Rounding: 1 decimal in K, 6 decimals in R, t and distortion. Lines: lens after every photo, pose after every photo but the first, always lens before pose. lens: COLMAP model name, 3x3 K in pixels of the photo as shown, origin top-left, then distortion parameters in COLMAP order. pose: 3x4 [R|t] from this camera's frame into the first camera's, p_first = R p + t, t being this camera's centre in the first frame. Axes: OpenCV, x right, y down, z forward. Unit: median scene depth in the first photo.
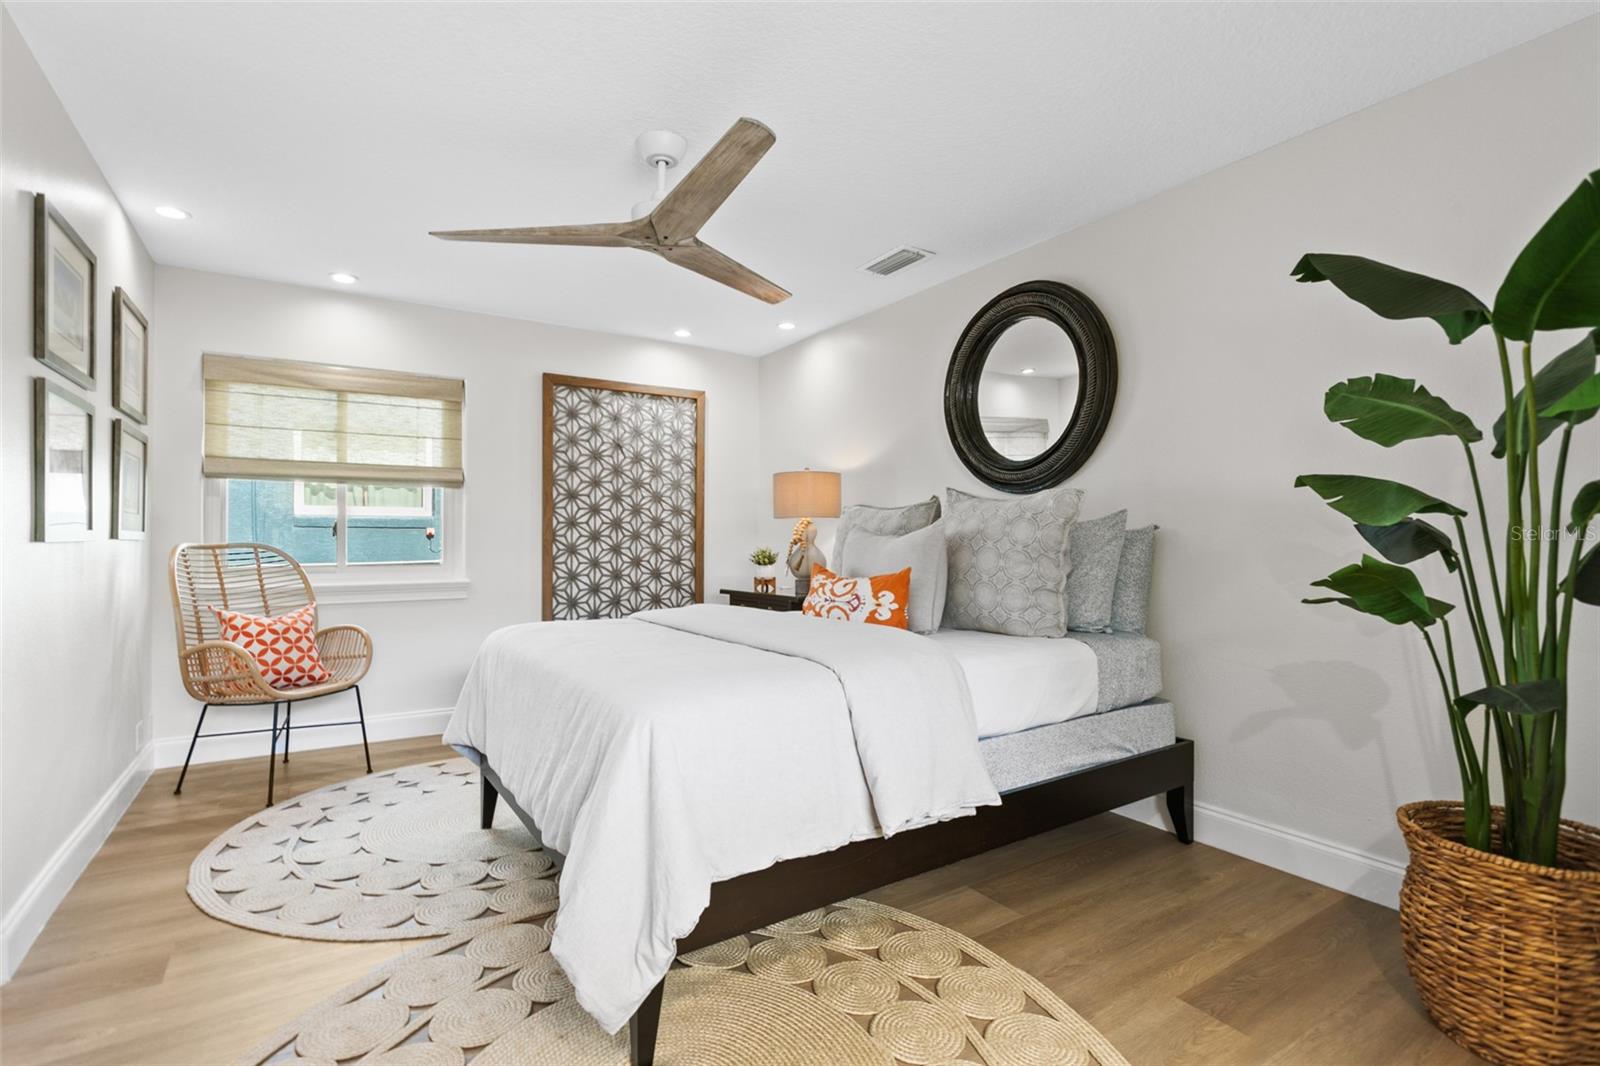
lens RADIAL K [[772.5, 0, 789.5], [0, 772.5, 539.5], [0, 0, 1]] dist [-0.015888, 0.018731]
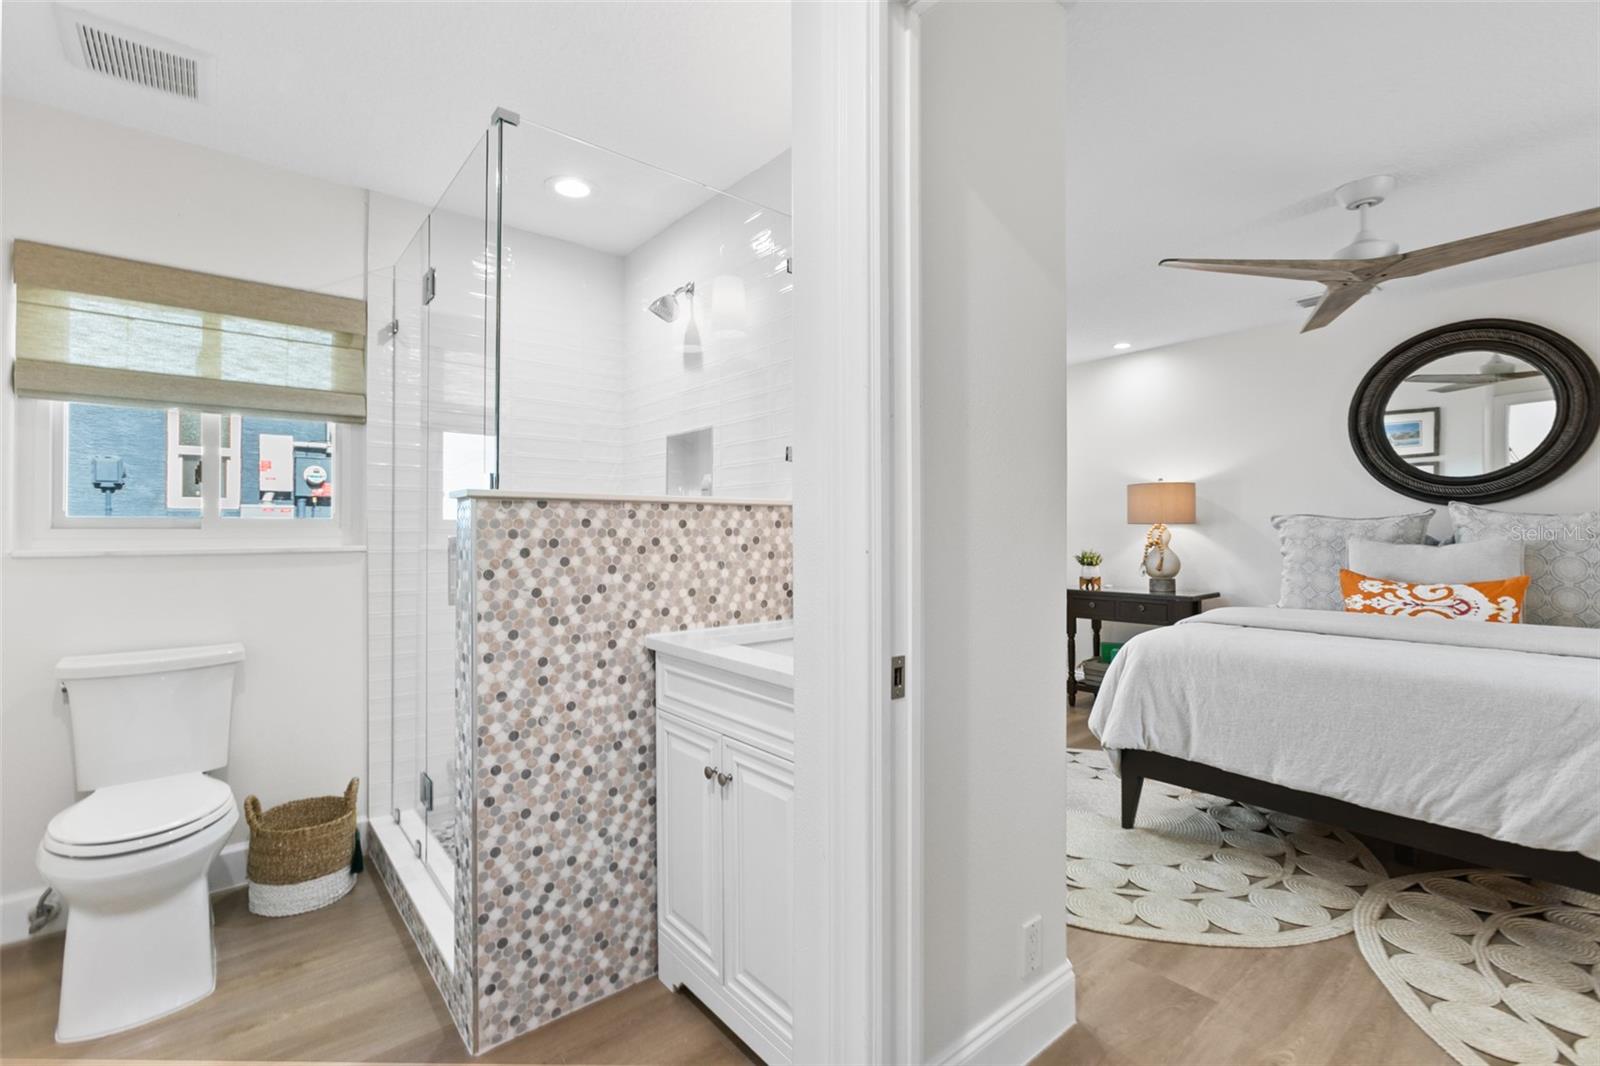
lens RADIAL K [[721.4, 0, 800.1], [0, 721.4, 515.4], [0, 0, 1]] dist [-0.003231, 0.000368]
pose [[0.991916, 0.004464, 0.126814, -0.566353], [-0.002006, 0.999808, -0.019499, -0.016116], [-0.126876, 0.019087, 0.991735, 0.048098]]
